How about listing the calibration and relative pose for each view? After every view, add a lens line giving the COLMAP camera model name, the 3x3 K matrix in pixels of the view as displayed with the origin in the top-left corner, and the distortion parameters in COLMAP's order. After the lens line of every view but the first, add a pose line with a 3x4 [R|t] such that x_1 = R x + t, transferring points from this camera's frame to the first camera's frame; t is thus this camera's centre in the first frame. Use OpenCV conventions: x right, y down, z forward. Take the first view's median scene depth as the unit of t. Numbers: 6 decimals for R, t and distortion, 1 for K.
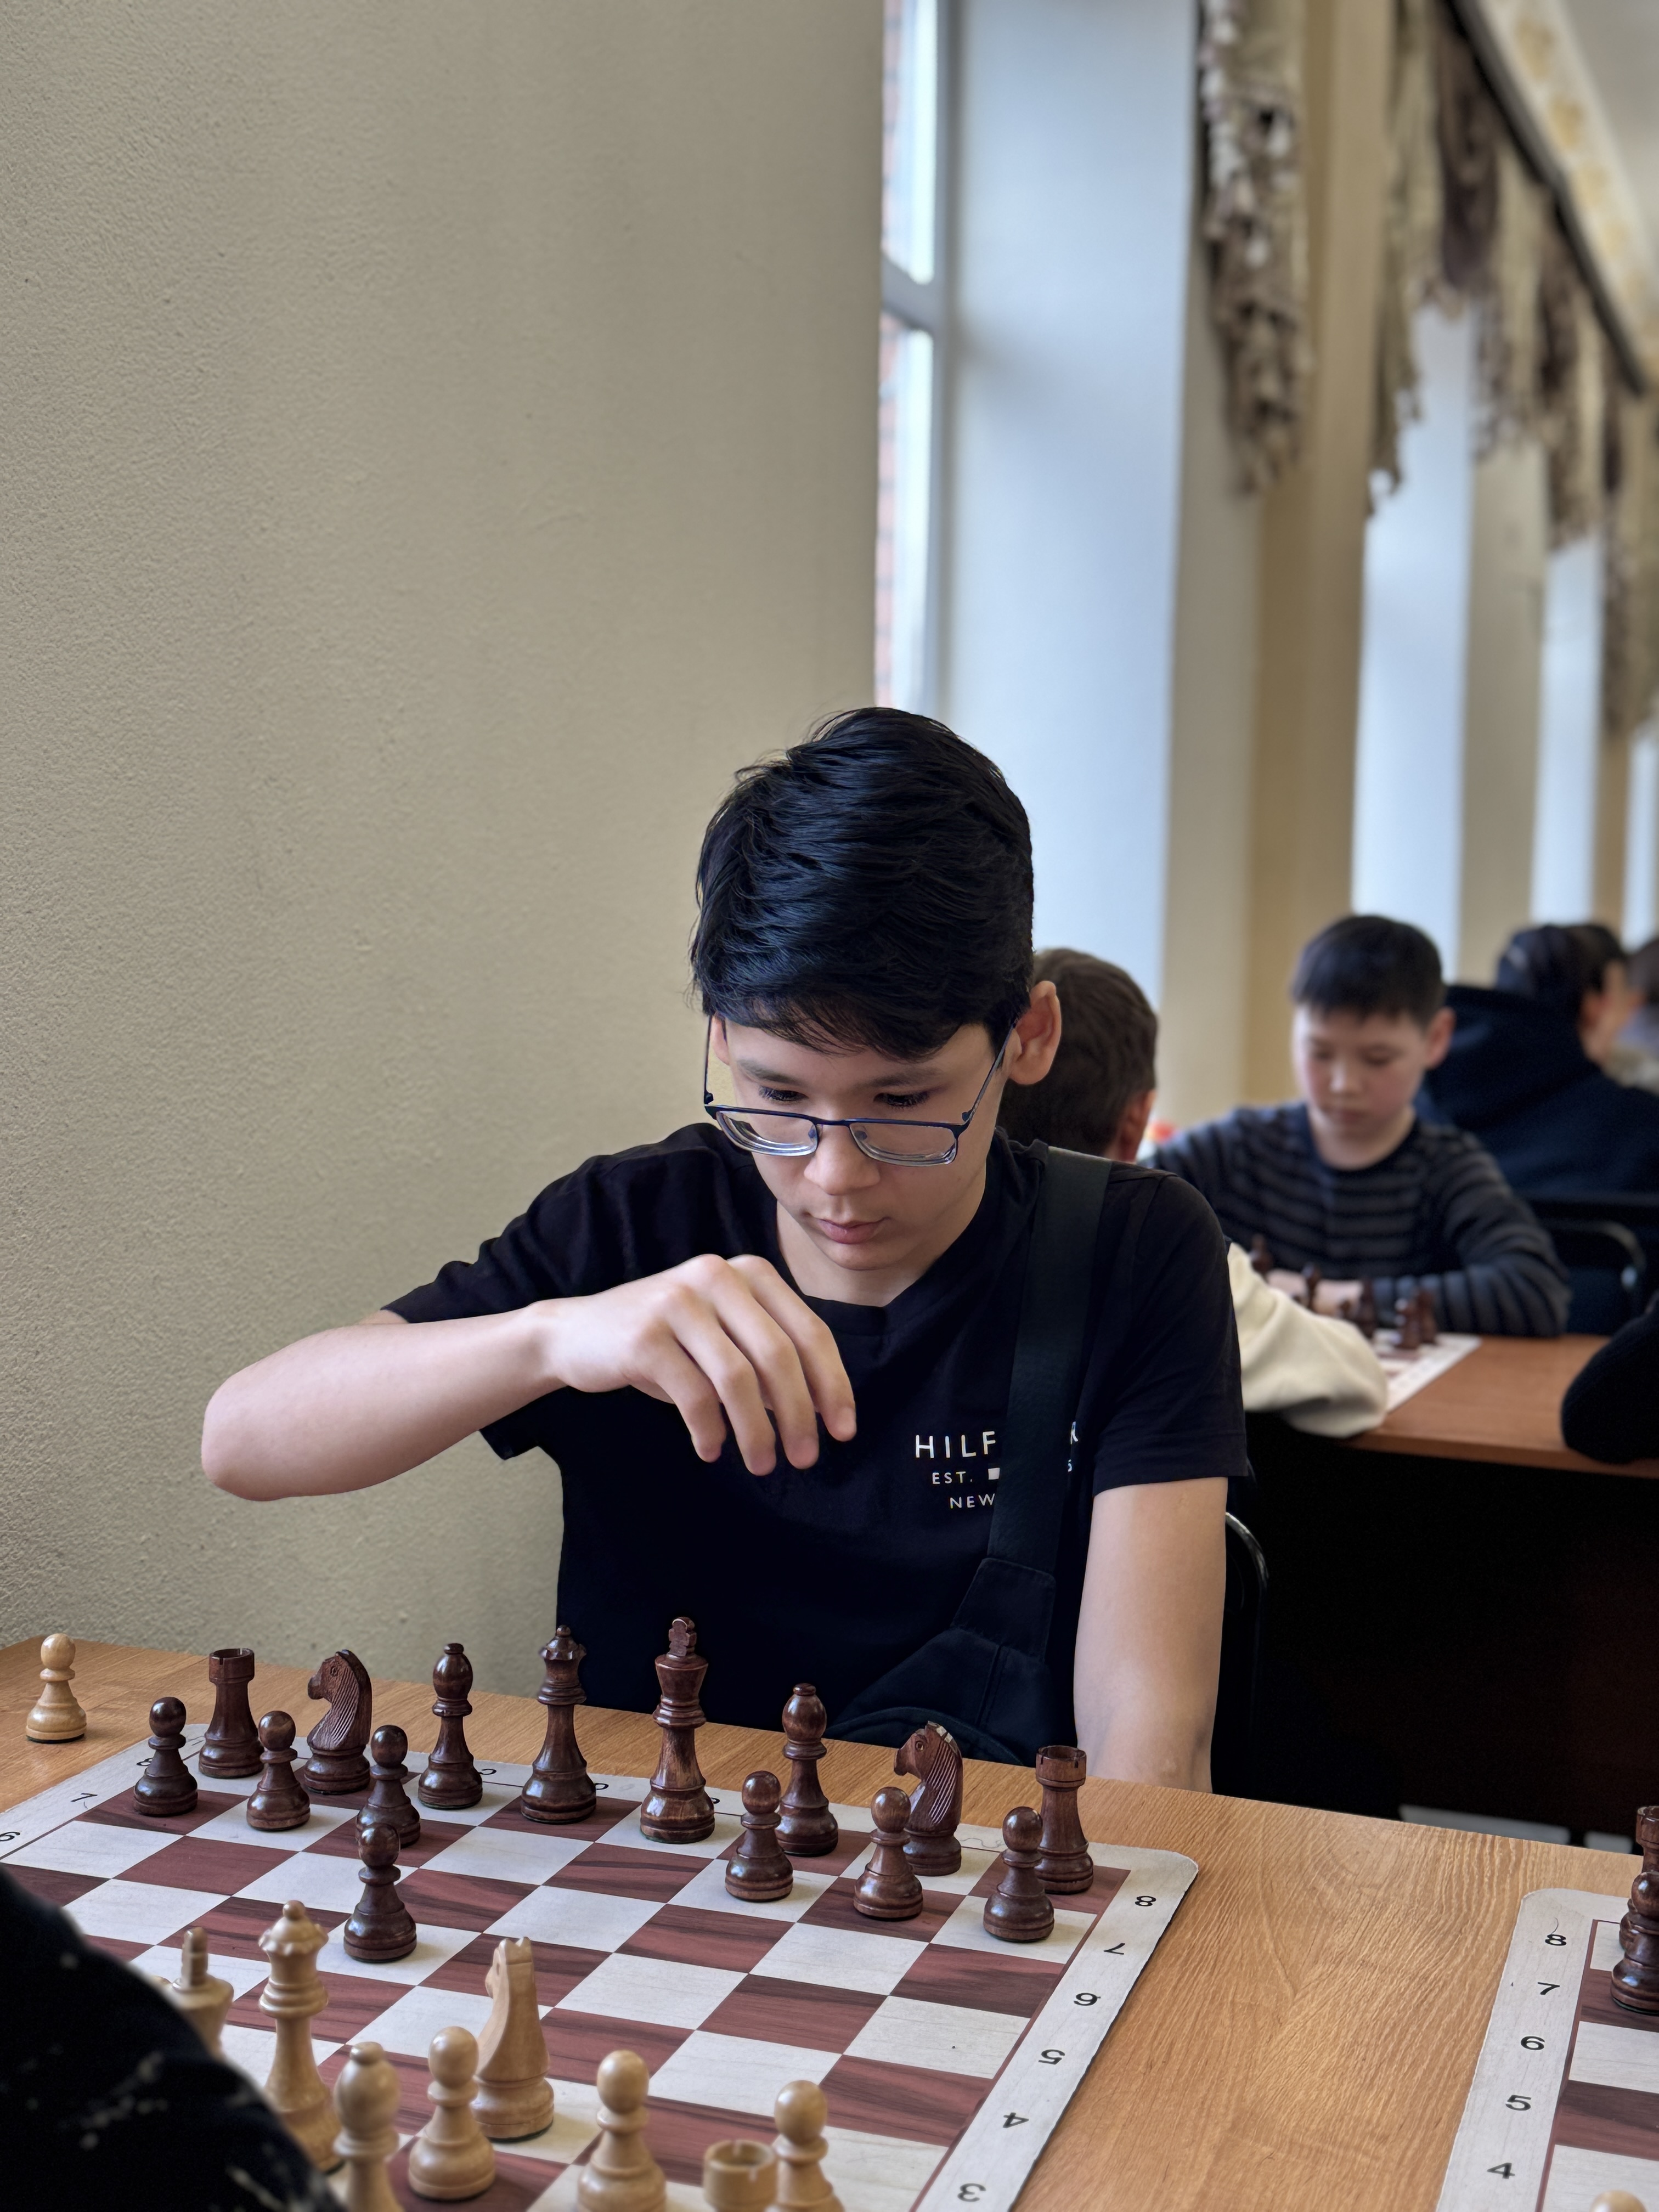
lens RADIAL K [[2668.3, 0, 829.5], [0, 2668.3, 1106.0], [0, 0, 1]] dist [0.030215, 0.012259]
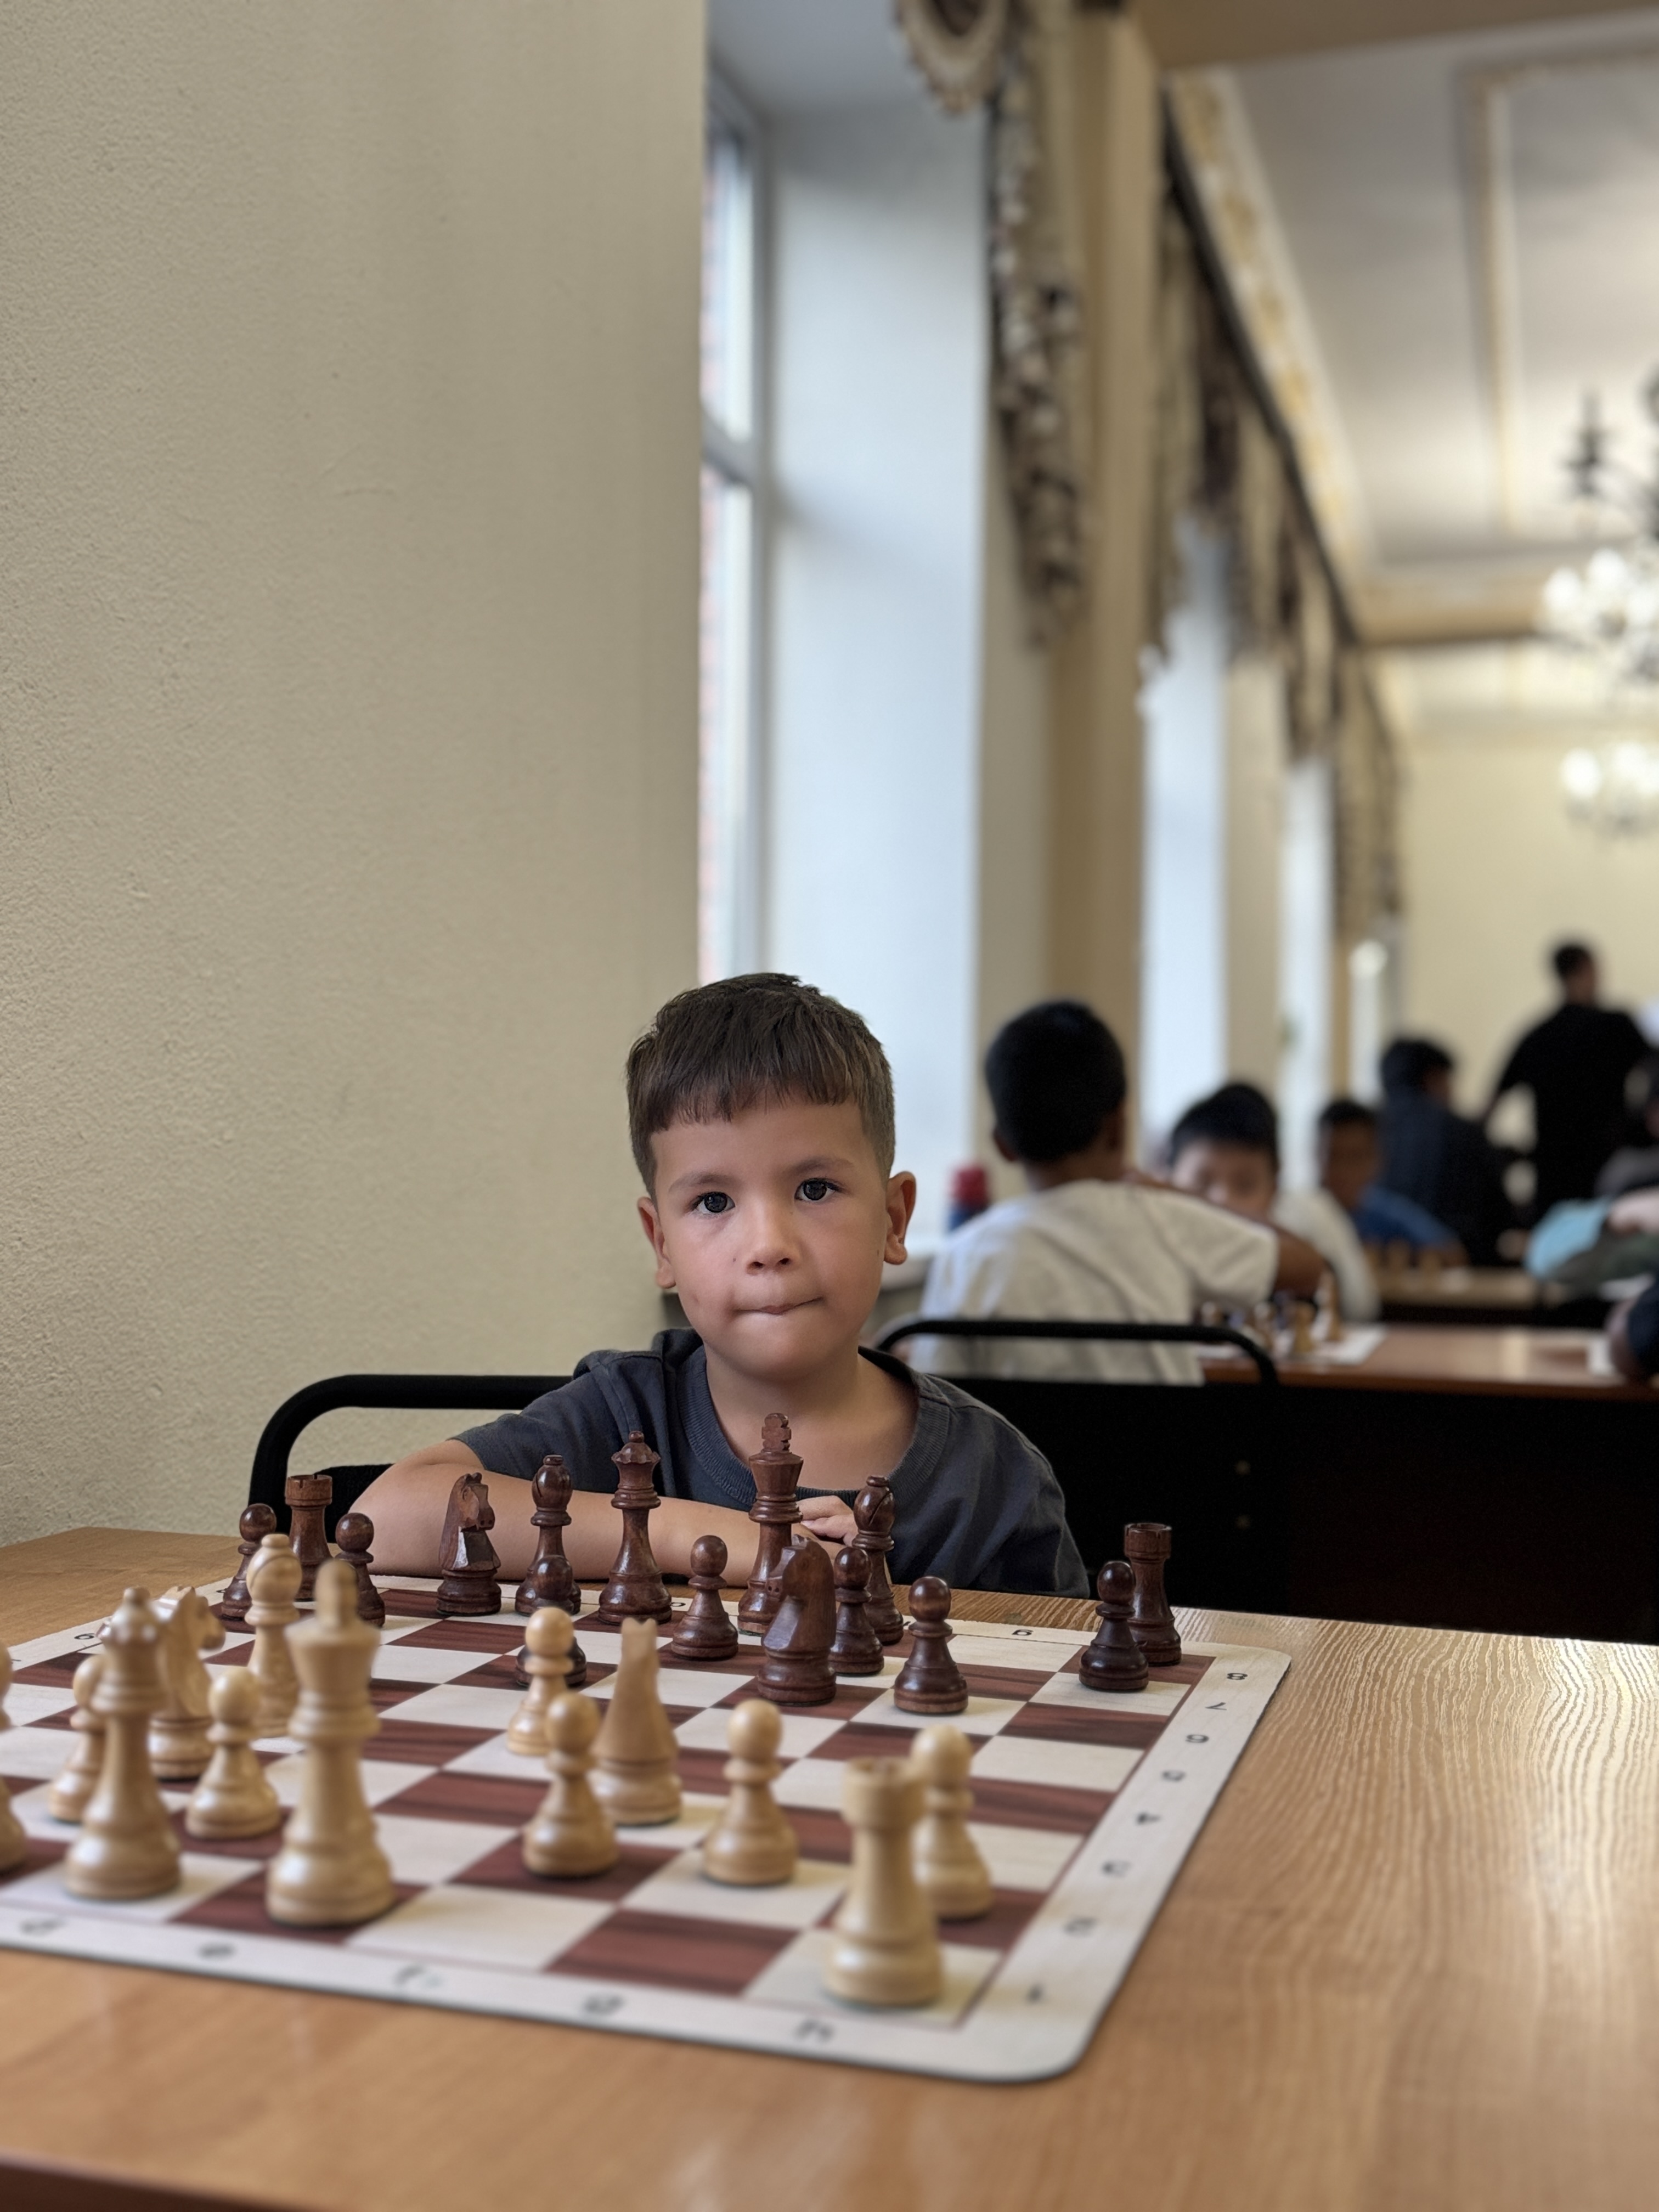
lens RADIAL K [[2269.6, 0, 829.5], [0, 2269.6, 1106.0], [0, 0, 1]] dist [0.167249, -0.507876]
pose [[0.997266, -0.005803, 0.073667, 0.002170], [0.012416, 0.995898, -0.089630, 0.082267], [-0.072844, 0.090300, 0.993247, 0.201726]]
